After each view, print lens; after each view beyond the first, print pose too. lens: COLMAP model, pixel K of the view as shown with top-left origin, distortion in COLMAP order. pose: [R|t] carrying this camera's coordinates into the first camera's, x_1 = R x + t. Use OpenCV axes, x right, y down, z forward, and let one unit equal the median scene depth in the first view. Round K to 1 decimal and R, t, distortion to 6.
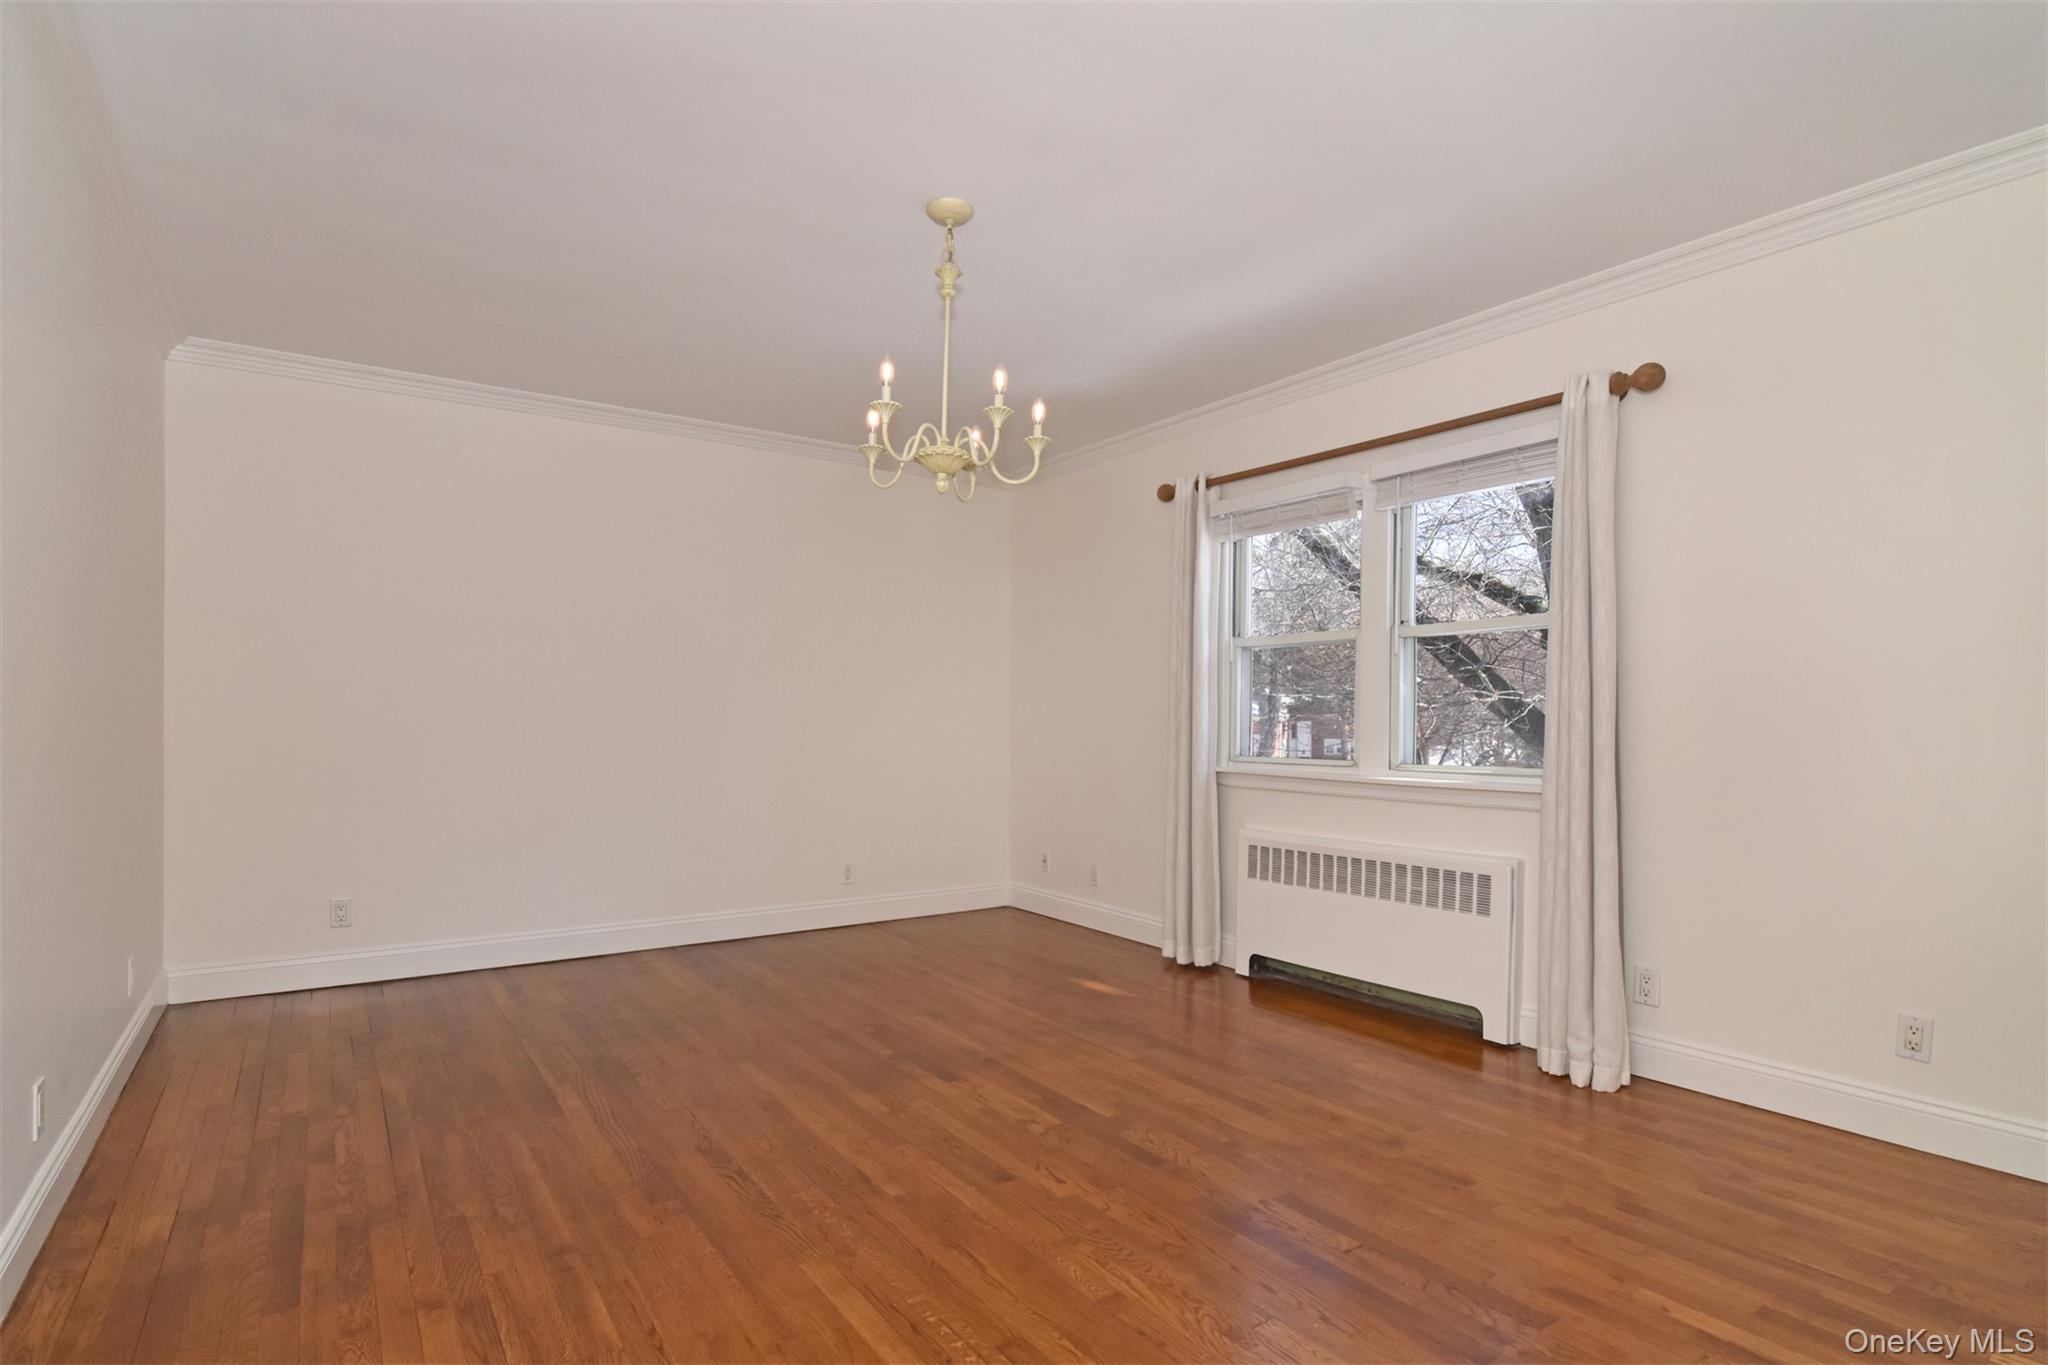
lens RADIAL K [[1006.2, 0, 1005.8], [0, 1006.2, 749.5], [0, 0, 1]] dist [-0.015757, -0.000049]
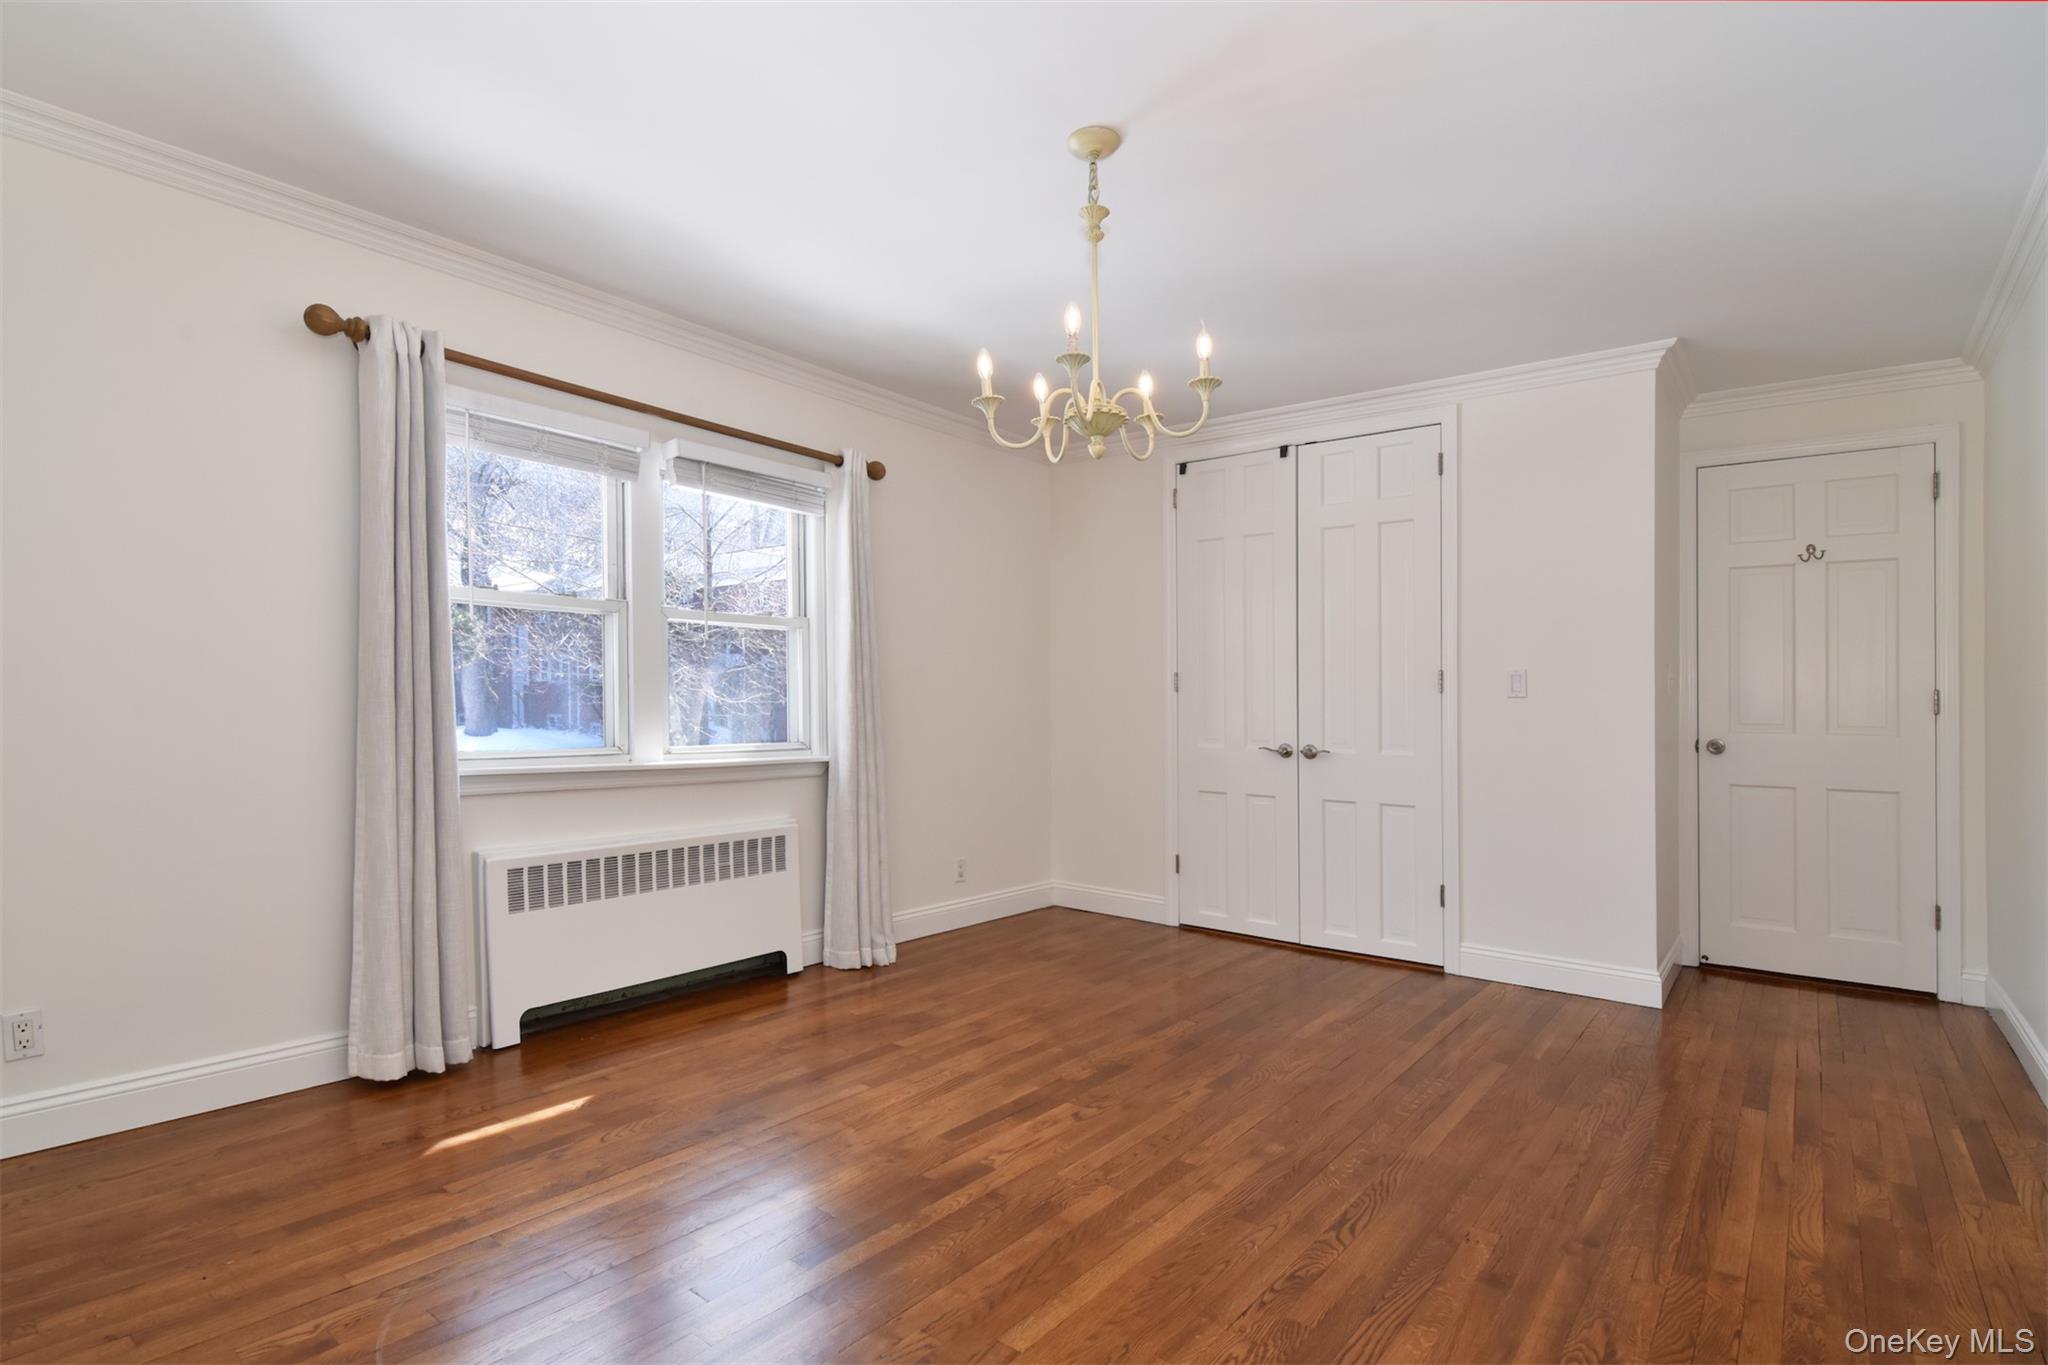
lens RADIAL K [[1006.2, 0, 1021.3], [0, 1006.2, 688.8], [0, 0, 1]] dist [-0.015757, -0.000049]
pose [[-0.289994, 0.012045, 0.956953, -0.727073], [0.017987, 0.999813, -0.007134, -0.032813], [-0.956859, 0.015144, -0.290156, 1.069068]]
